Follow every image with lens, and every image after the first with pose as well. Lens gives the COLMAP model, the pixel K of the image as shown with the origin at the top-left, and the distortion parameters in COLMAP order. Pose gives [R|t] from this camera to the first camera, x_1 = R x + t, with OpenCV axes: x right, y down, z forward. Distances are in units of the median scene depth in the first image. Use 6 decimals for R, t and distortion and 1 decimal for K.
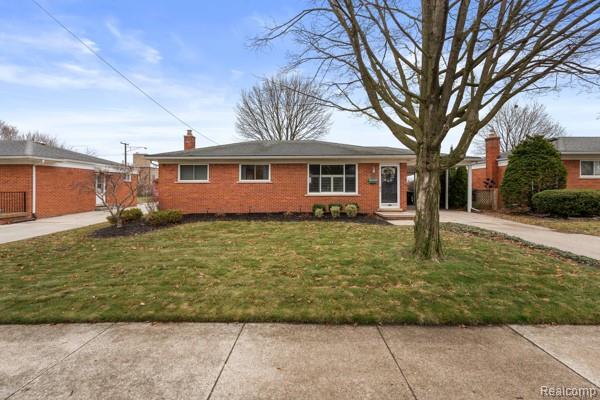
lens RADIAL K [[275.7, 0, 296.8], [0, 275.7, 187.7], [0, 0, 1]] dist [-0.000477, -0.000017]
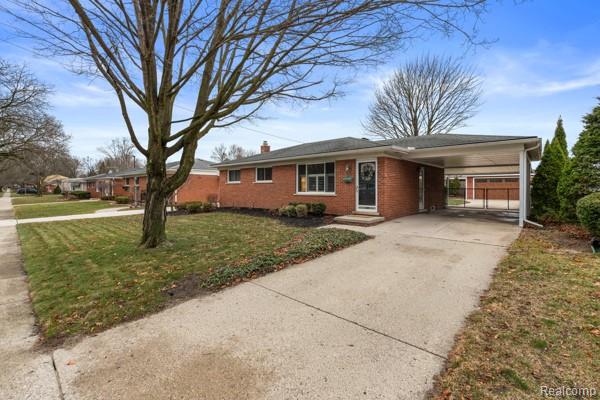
lens RADIAL K [[274.2, 0, 301.0], [0, 274.2, 190.6], [0, 0, 1]] dist [-0.000574, 0.000051]
pose [[0.748331, 0.008771, -0.663268, 0.739604], [-0.000049, 0.999913, 0.013167, -0.001073], [0.663326, -0.009820, 0.748266, 0.233357]]
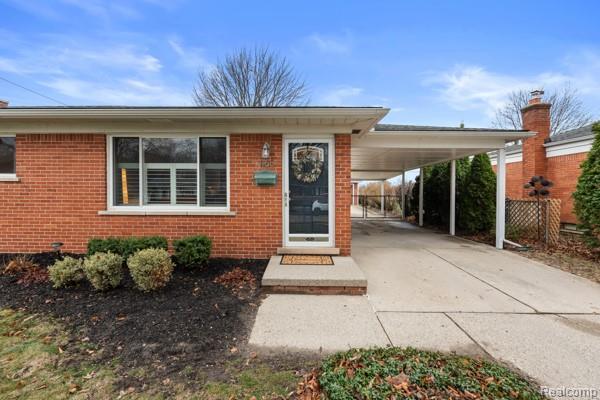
lens RADIAL K [[270.2, 0, 306.1], [0, 270.2, 196.4], [0, 0, 1]] dist [-0.001148, -0.000151]
pose [[0.999965, 0.007995, -0.002566, 0.331029], [-0.007955, 0.999852, 0.015279, -0.005175], [0.002688, -0.015258, 0.999880, 0.602414]]
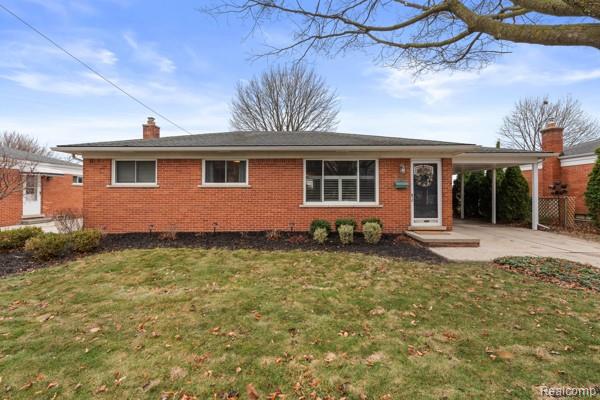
lens RADIAL K [[274.2, 0, 301.0], [0, 274.2, 190.6], [0, 0, 1]] dist [-0.000574, 0.000051]
pose [[0.999985, 0.003174, -0.004420, 0.035340], [-0.003213, 0.999957, -0.008737, -0.004174], [0.004392, 0.008751, 0.999952, 0.331644]]
